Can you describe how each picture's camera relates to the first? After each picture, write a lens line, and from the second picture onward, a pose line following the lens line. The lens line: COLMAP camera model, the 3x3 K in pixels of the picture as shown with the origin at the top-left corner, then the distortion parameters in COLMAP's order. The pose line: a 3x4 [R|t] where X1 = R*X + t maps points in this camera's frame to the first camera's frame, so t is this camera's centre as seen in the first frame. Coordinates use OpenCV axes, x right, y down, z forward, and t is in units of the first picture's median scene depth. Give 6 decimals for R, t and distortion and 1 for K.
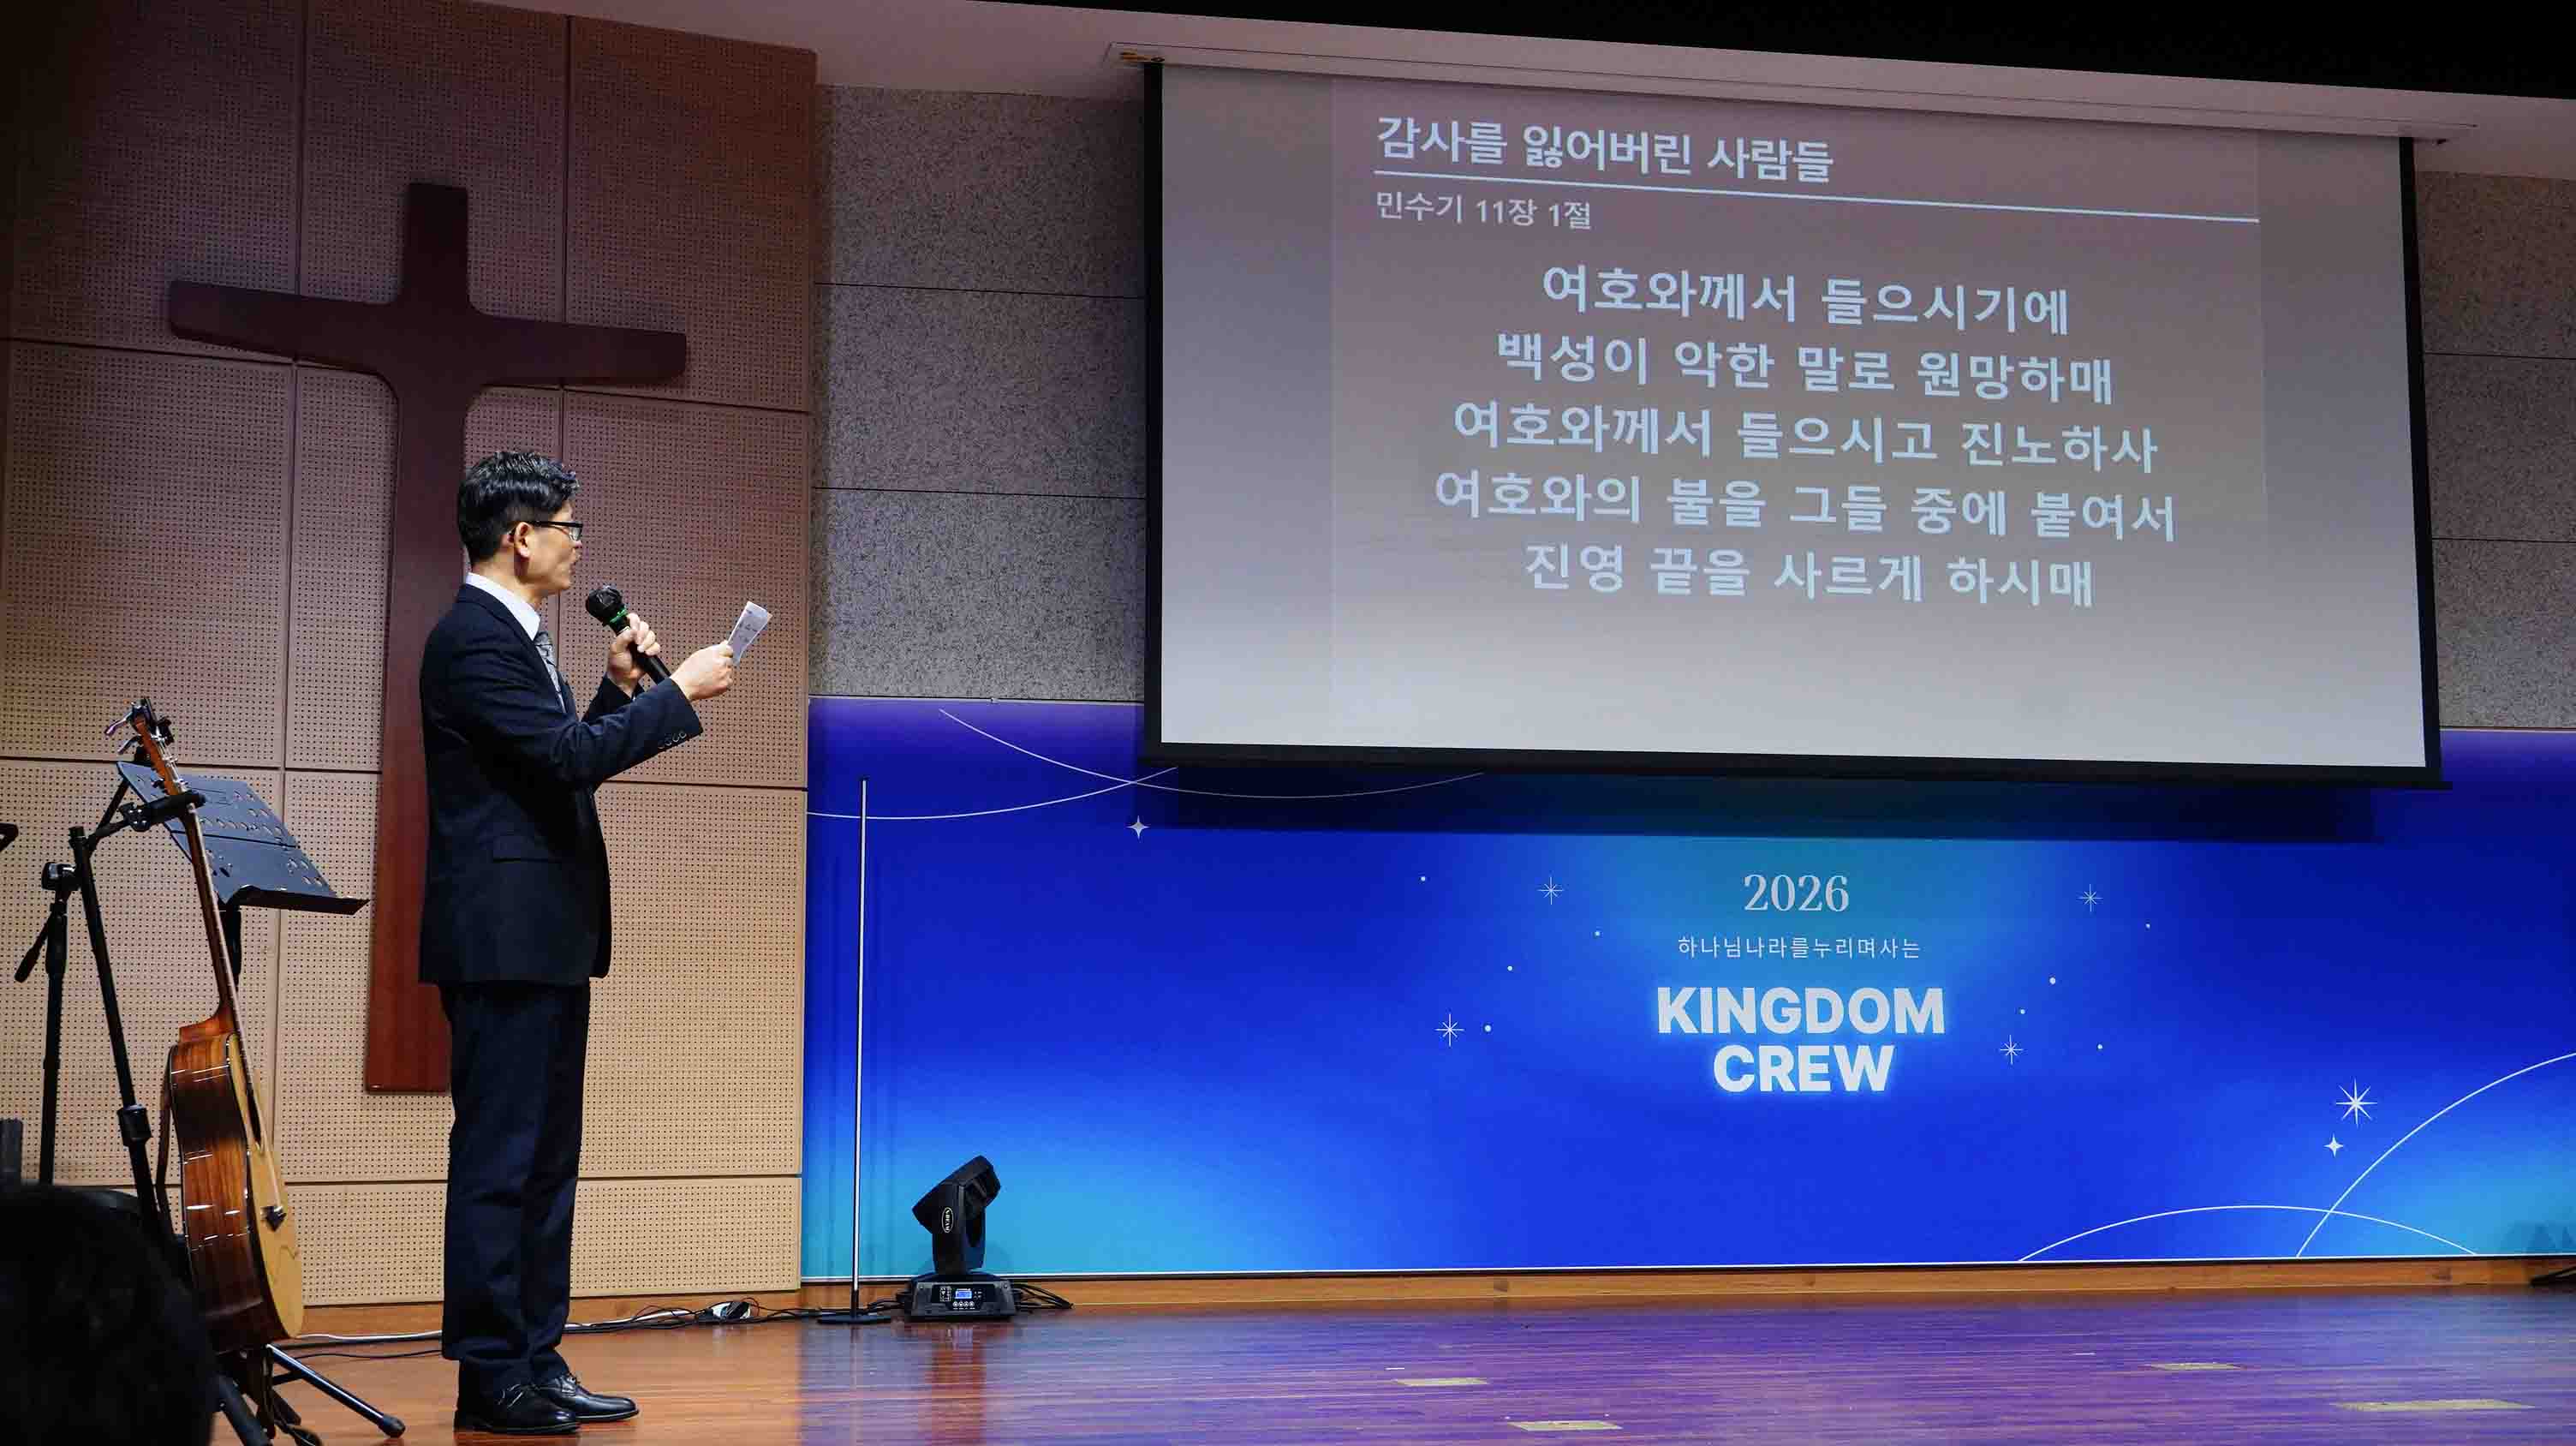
lens RADIAL K [[3368.2, 0, 1328.0], [0, 3368.2, 728.3], [0, 0, 1]] dist [0.040613, 0.000000]
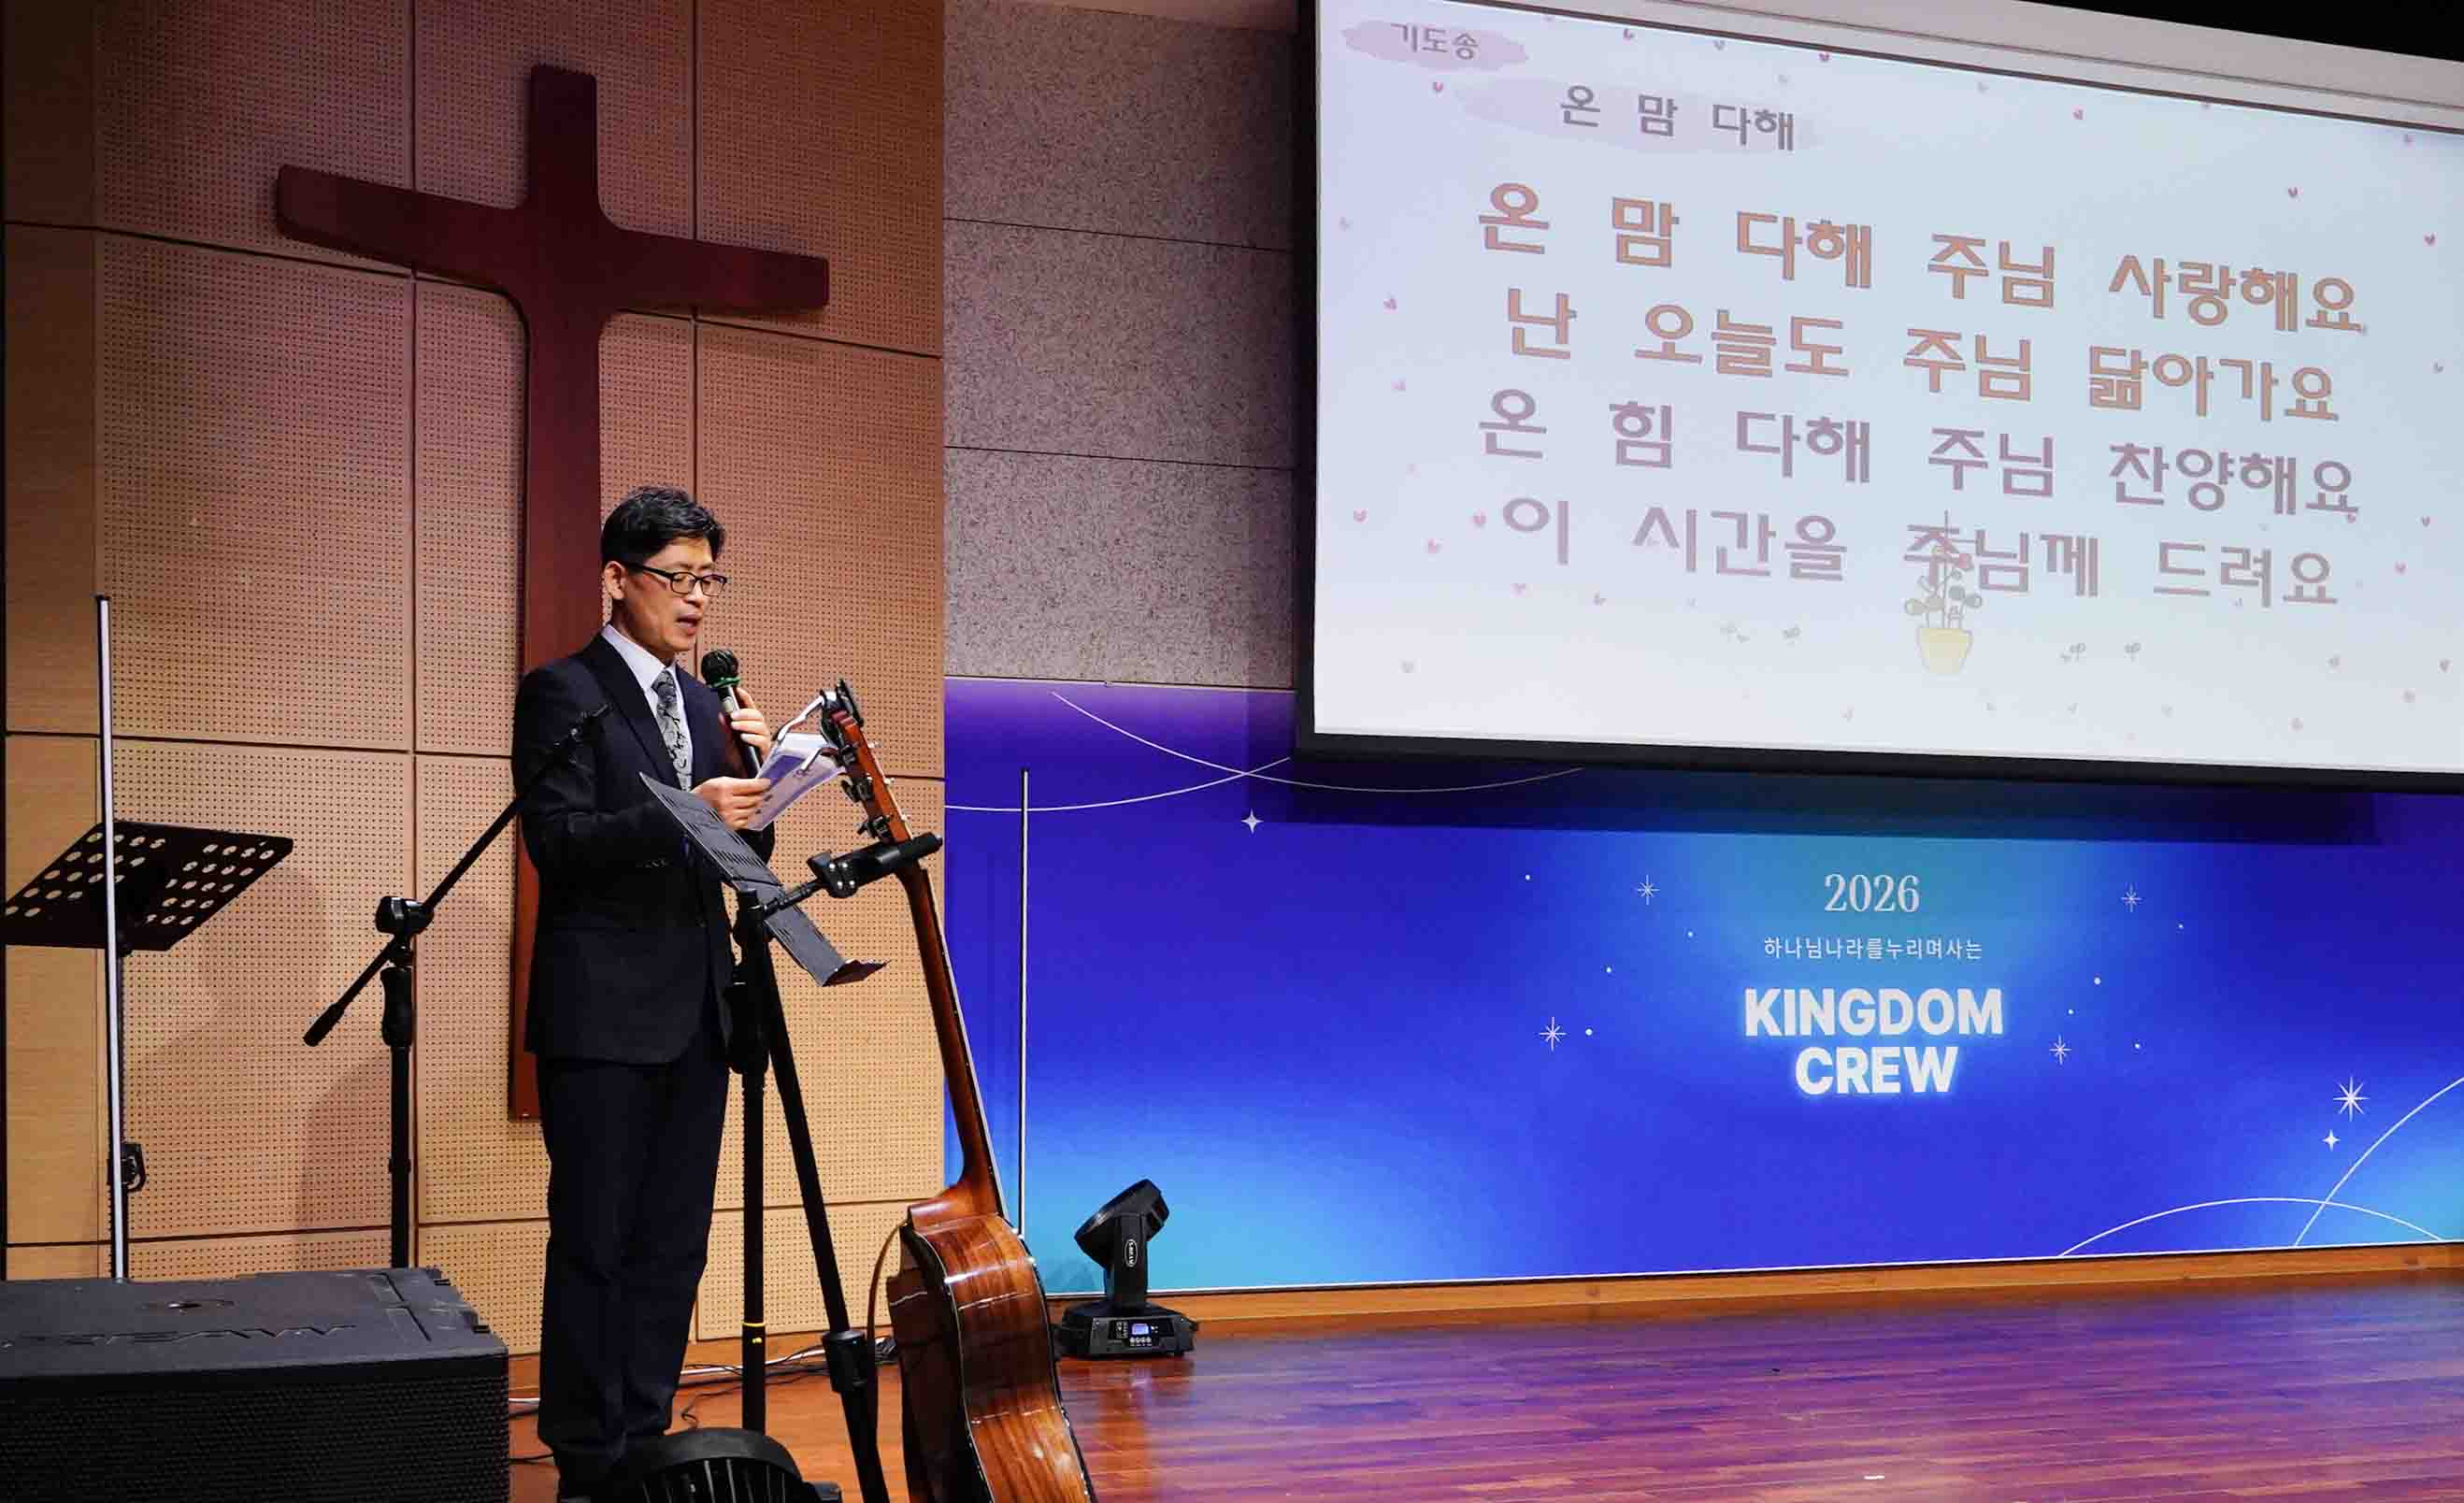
lens RADIAL K [[2653.6, 0, 1037.4], [0, 2653.6, 1020.7], [0, 0, 1]] dist [-0.005462, 0.000000]
pose [[0.994464, 0.003896, 0.105002, -0.187650], [-0.016608, 0.992578, 0.120470, -0.003600], [-0.103753, -0.121547, 0.987148, 0.257880]]
